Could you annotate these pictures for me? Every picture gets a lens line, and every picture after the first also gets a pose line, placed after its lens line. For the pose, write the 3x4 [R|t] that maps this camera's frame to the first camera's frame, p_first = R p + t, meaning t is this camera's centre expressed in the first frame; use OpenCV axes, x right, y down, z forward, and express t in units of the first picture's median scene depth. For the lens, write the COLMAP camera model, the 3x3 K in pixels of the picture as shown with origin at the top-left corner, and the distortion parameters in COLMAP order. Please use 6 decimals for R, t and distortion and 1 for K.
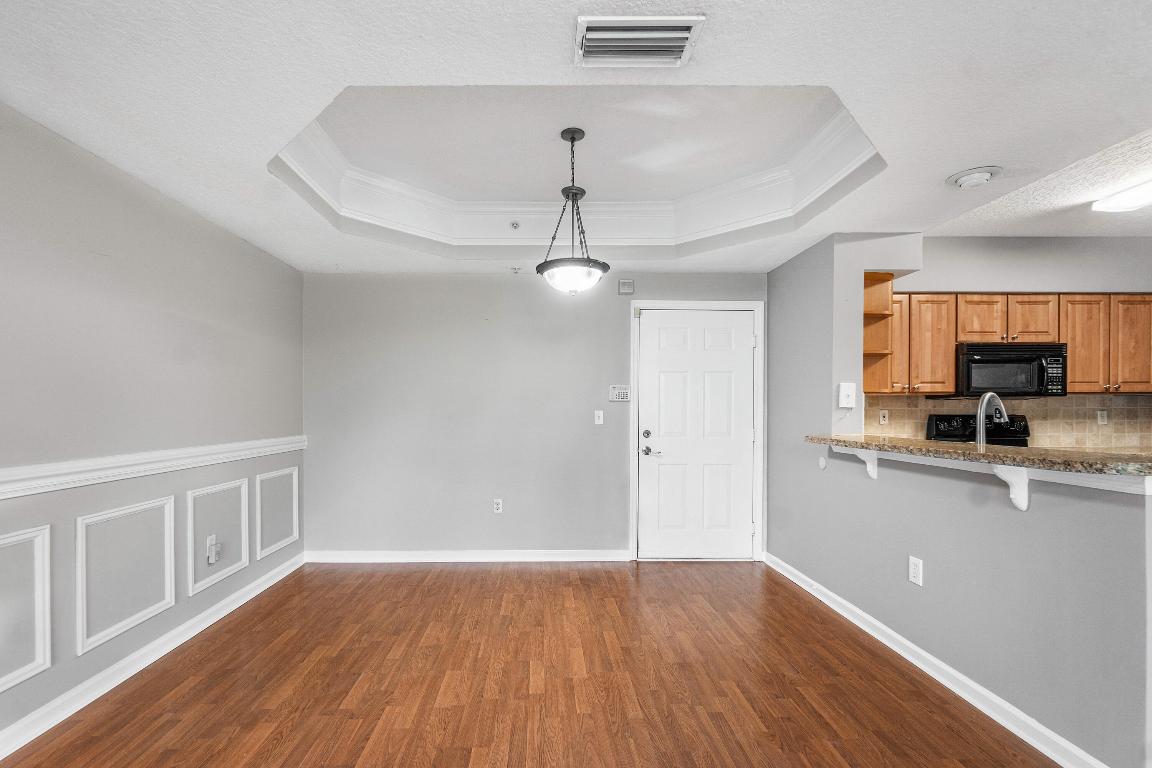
lens RADIAL K [[534.4, 0, 528.6], [0, 534.4, 406.0], [0, 0, 1]] dist [-0.002821, -0.000369]
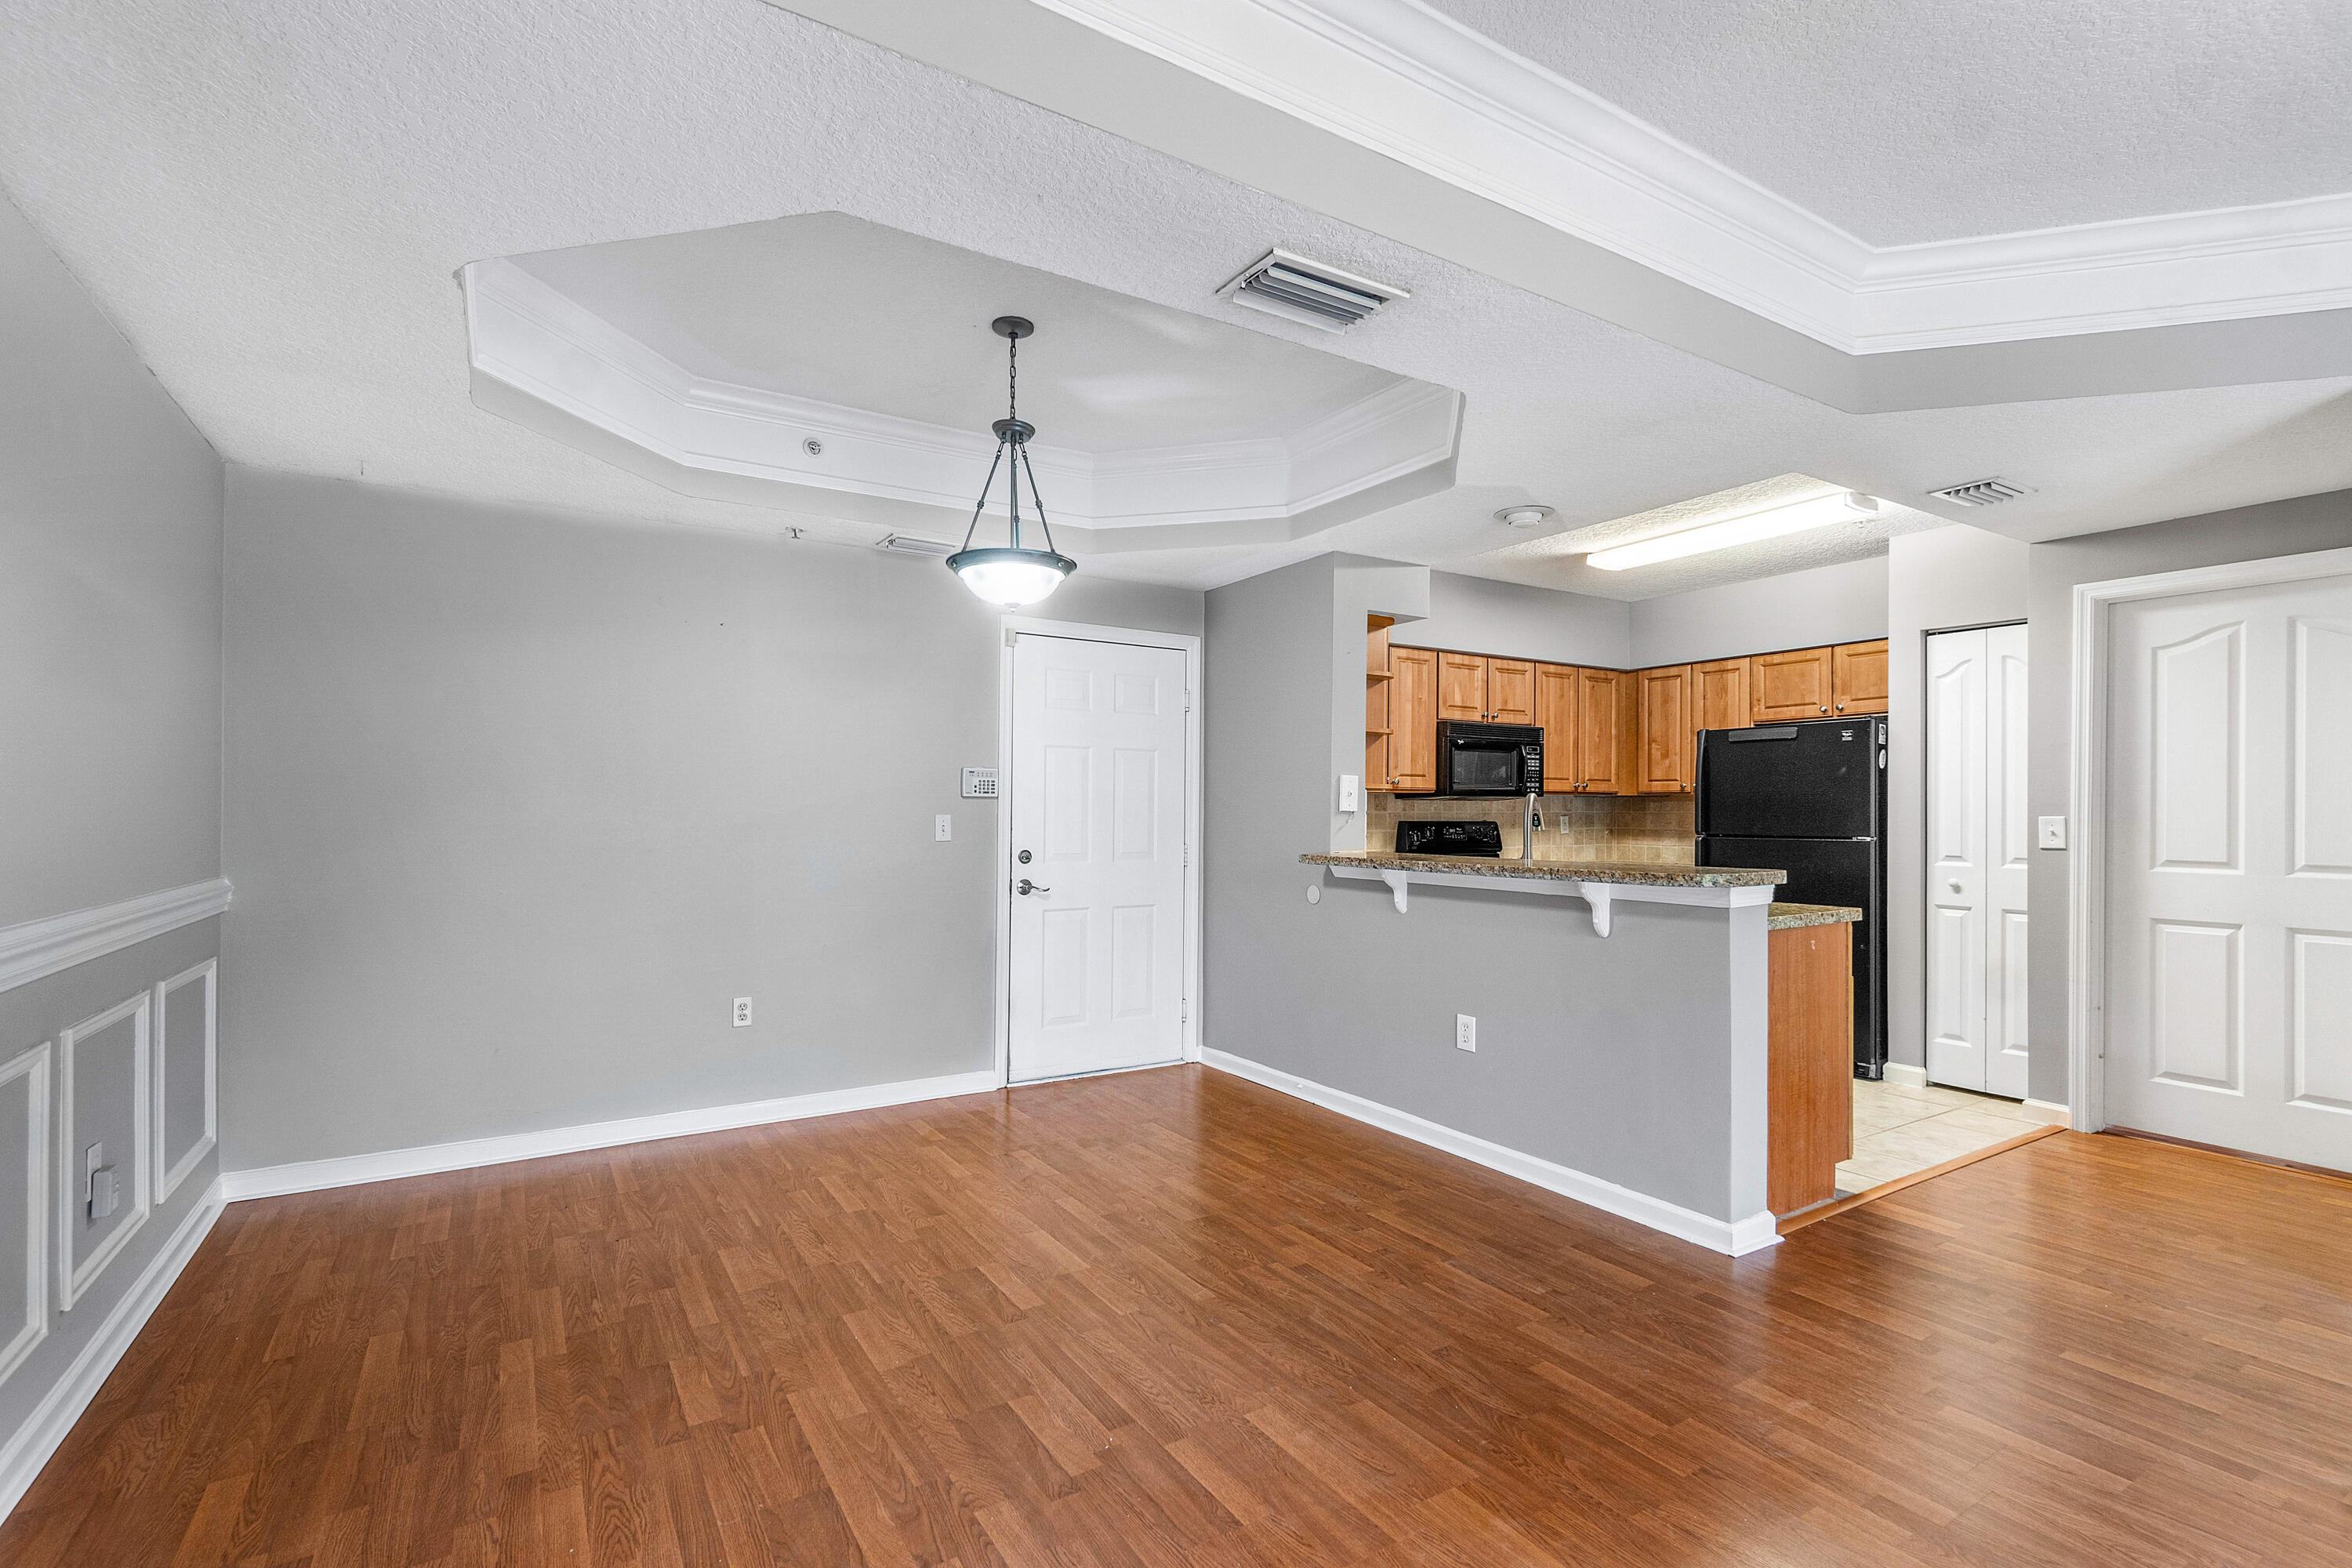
lens RADIAL K [[1097.8, 0, 1150.4], [0, 1097.8, 791.6], [0, 0, 1]] dist [0.006208, 0.000190]
pose [[0.852110, 0.012477, 0.523213, -0.292398], [-0.006952, 0.999897, -0.012522, -0.002220], [-0.523316, 0.007033, 0.852110, -0.046736]]
